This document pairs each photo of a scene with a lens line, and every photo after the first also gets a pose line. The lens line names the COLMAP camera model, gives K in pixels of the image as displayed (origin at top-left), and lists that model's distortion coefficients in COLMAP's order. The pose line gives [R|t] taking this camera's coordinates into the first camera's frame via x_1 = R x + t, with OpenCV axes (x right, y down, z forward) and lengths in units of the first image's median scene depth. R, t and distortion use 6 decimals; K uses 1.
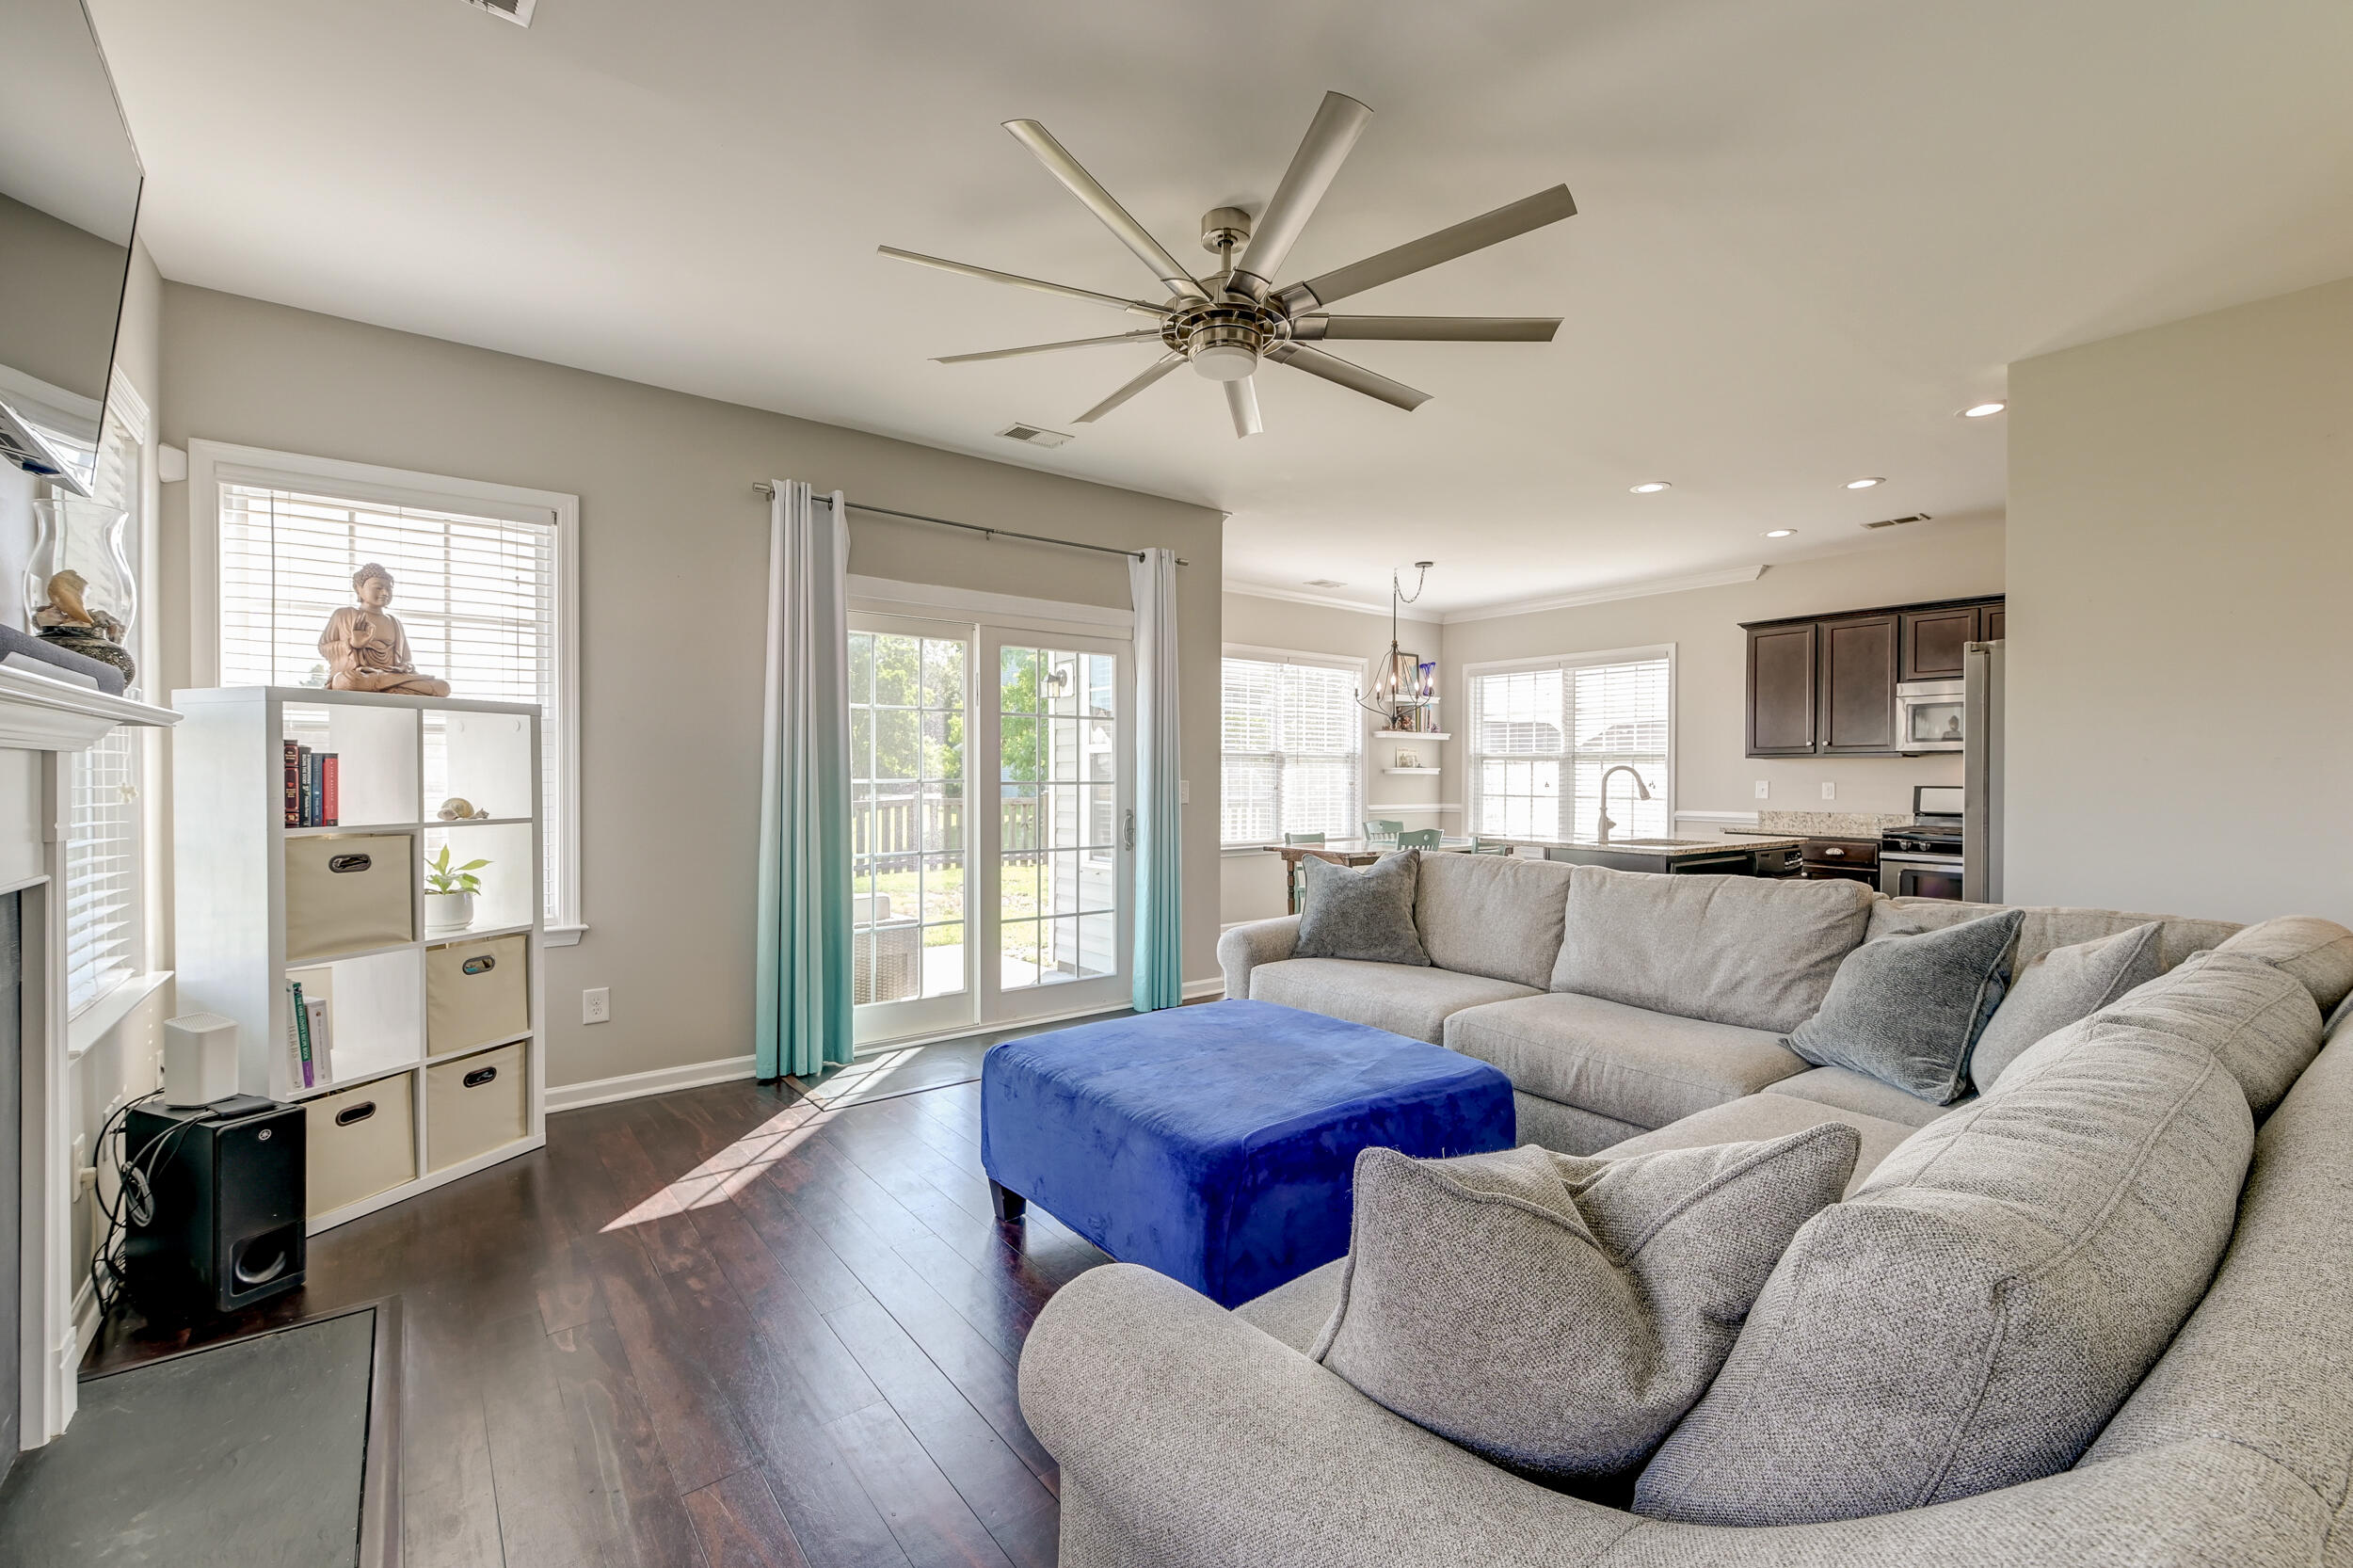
lens RADIAL K [[985.4, 0, 1183.6], [0, 985.4, 789.6], [0, 0, 1]] dist [0.023313, -0.000209]
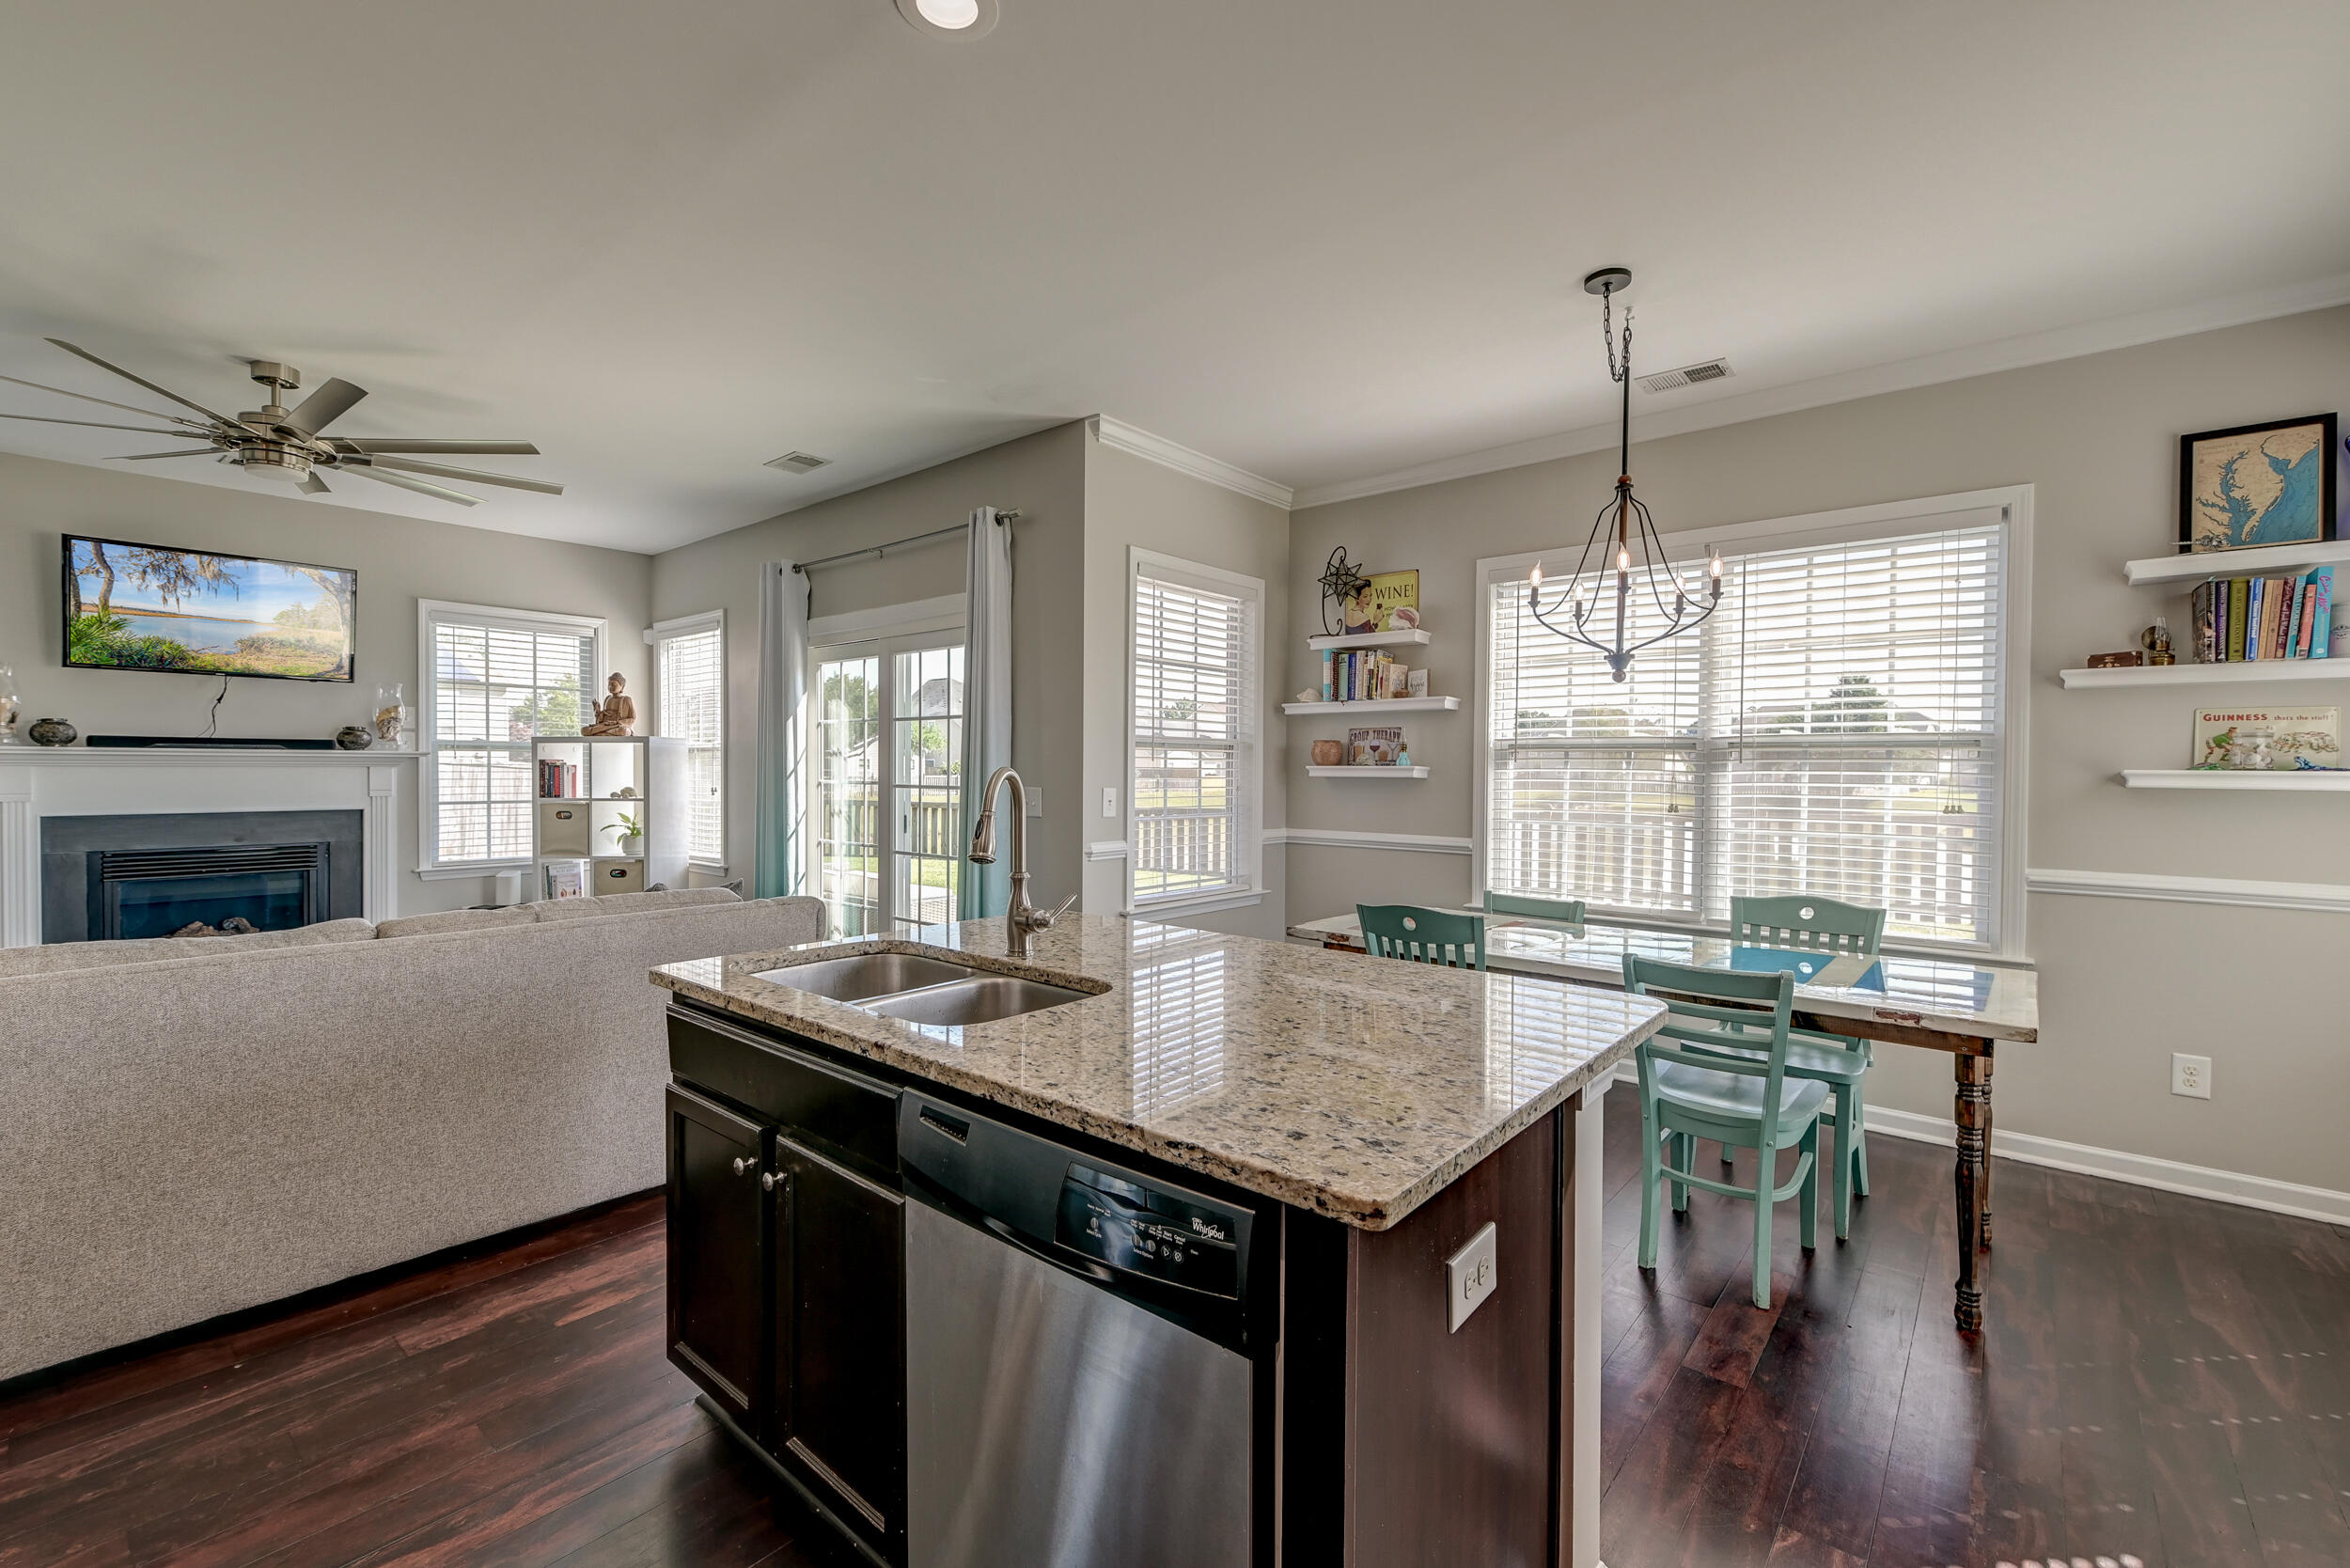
lens RADIAL K [[994.1, 0, 1171.6], [0, 994.1, 785.4], [0, 0, 1]] dist [0.009173, -0.001215]
pose [[0.195938, 0.014524, -0.980509, 0.666625], [-0.021763, 0.999708, 0.010459, -0.018328], [0.980375, 0.019289, 0.196197, 0.797240]]
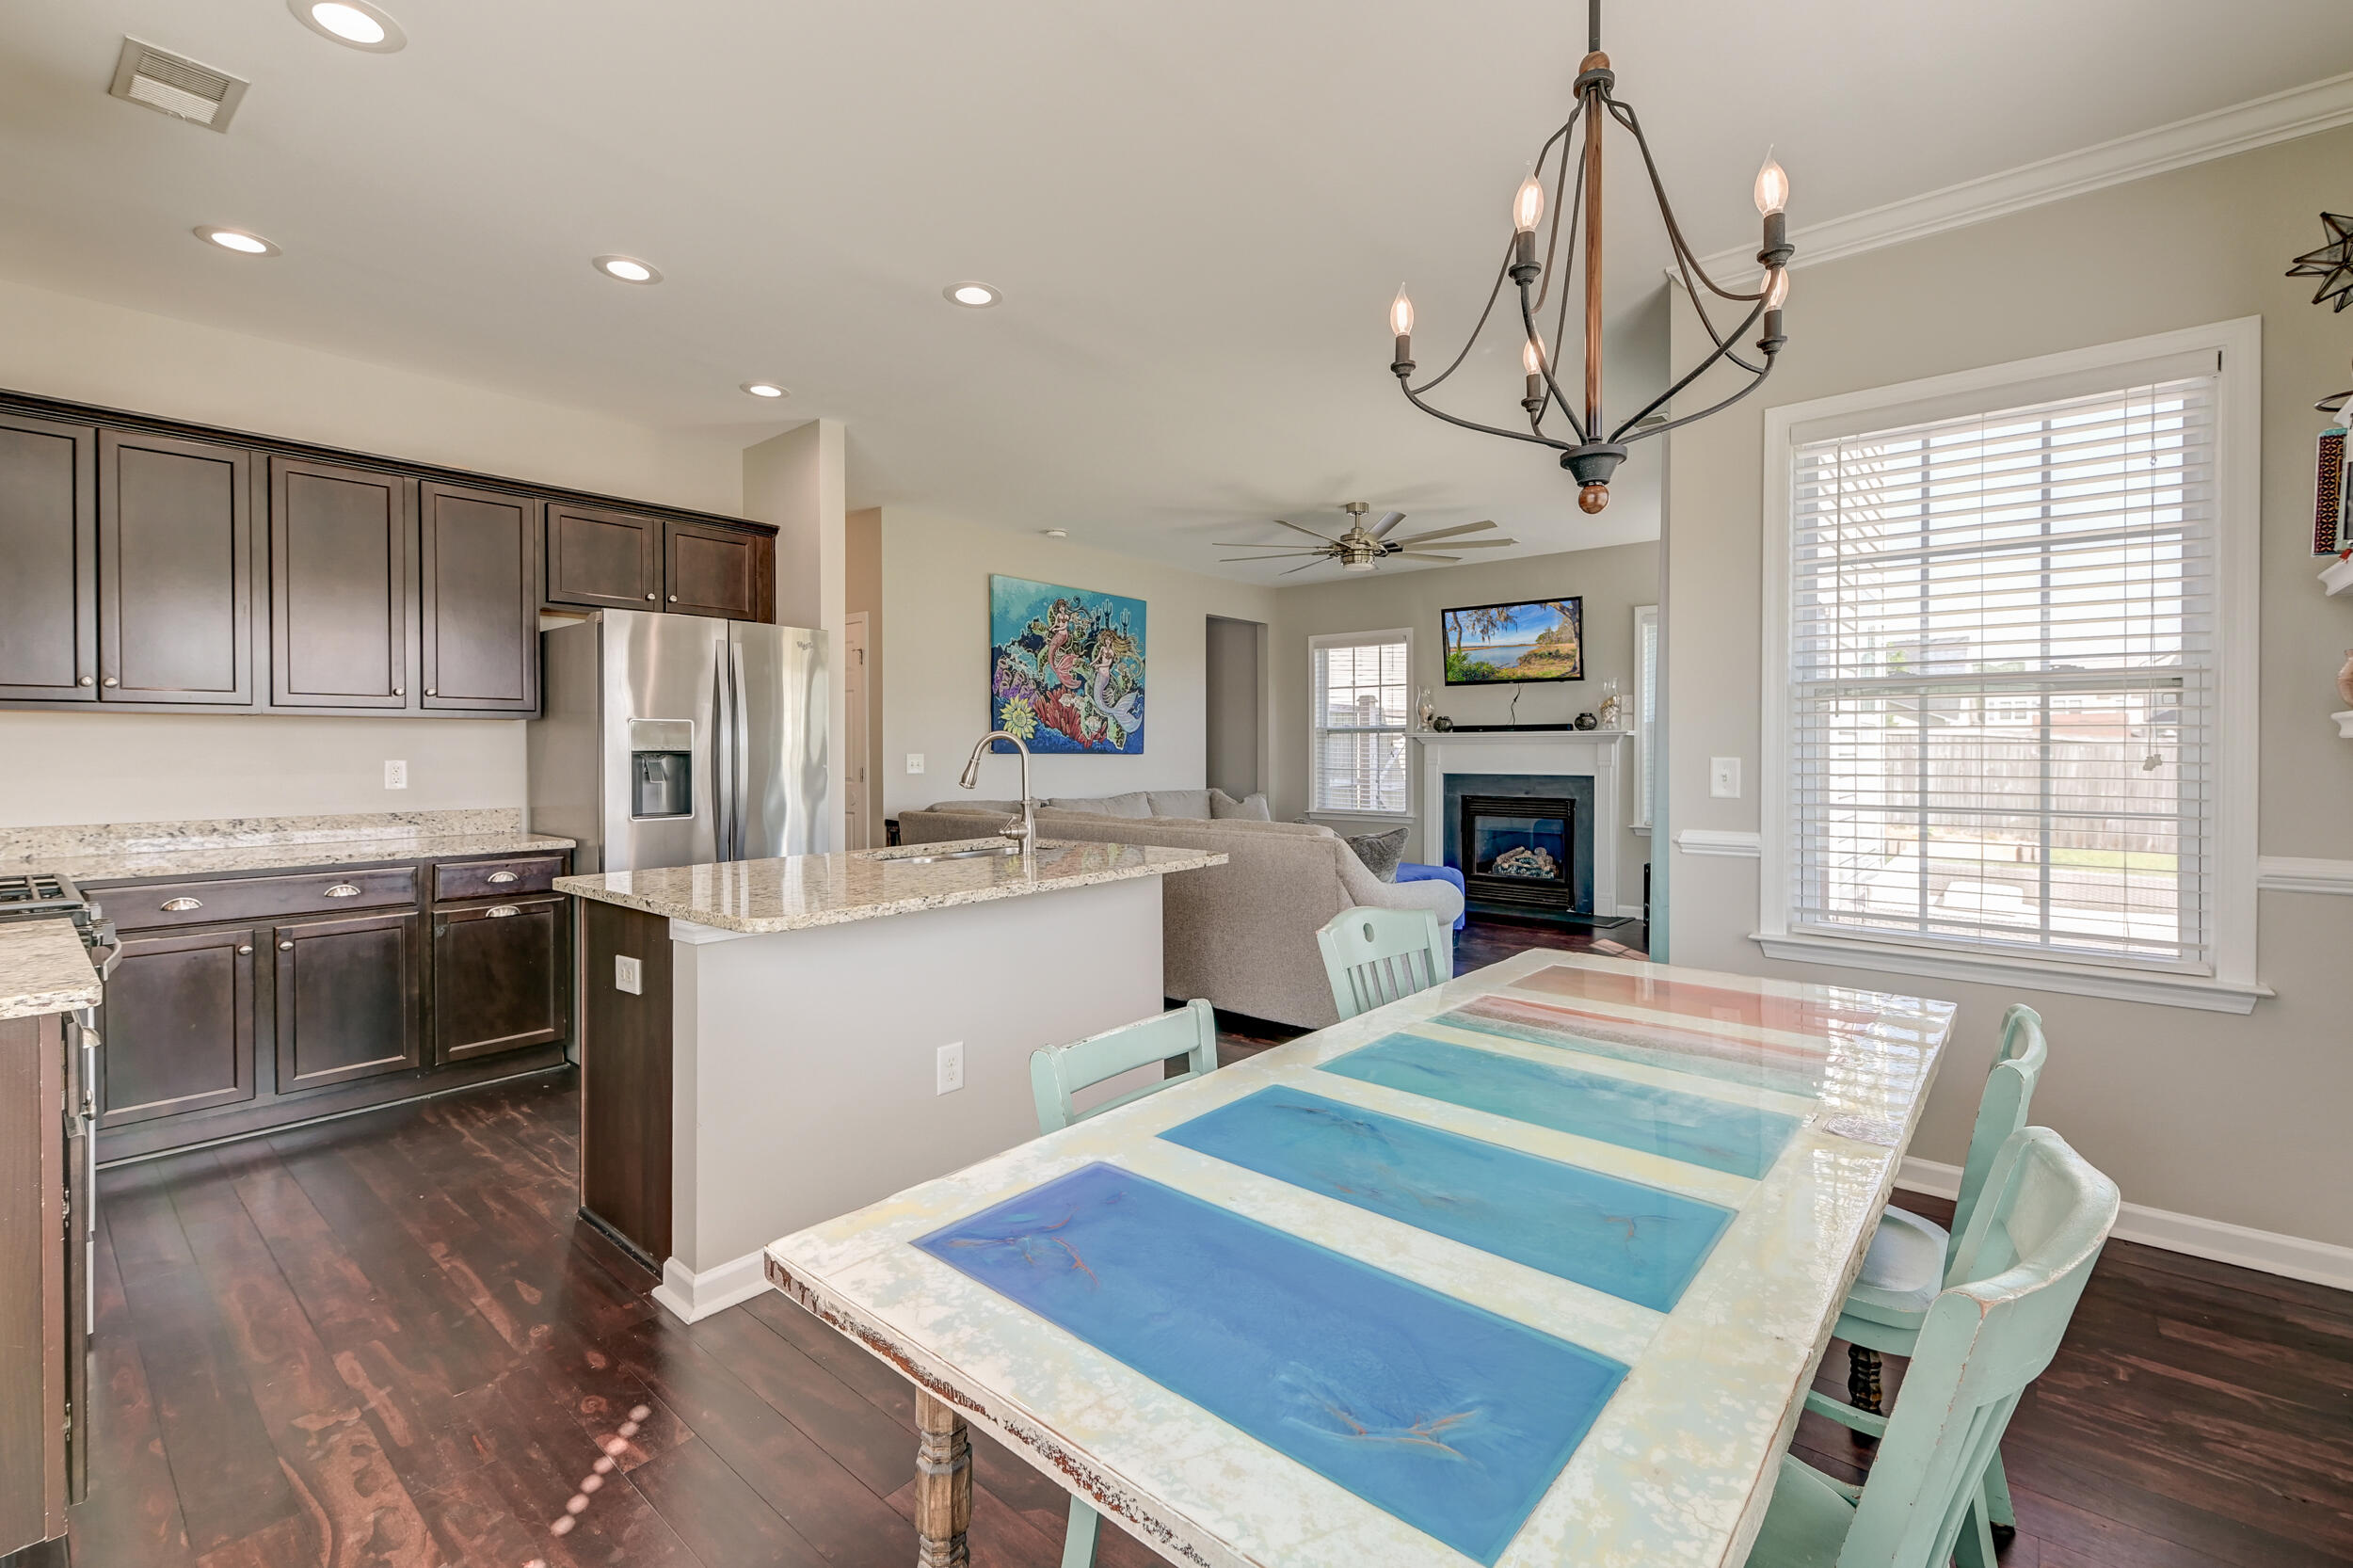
lens RADIAL K [[1006.4, 0, 1167.6], [0, 1006.4, 752.2], [0, 0, 1]] dist [0.054815, -0.022586]
pose [[-0.982152, -0.001932, -0.188077, 0.365938], [-0.005719, 0.999792, 0.019591, -0.019860], [0.188000, 0.020317, -0.981959, 1.313999]]
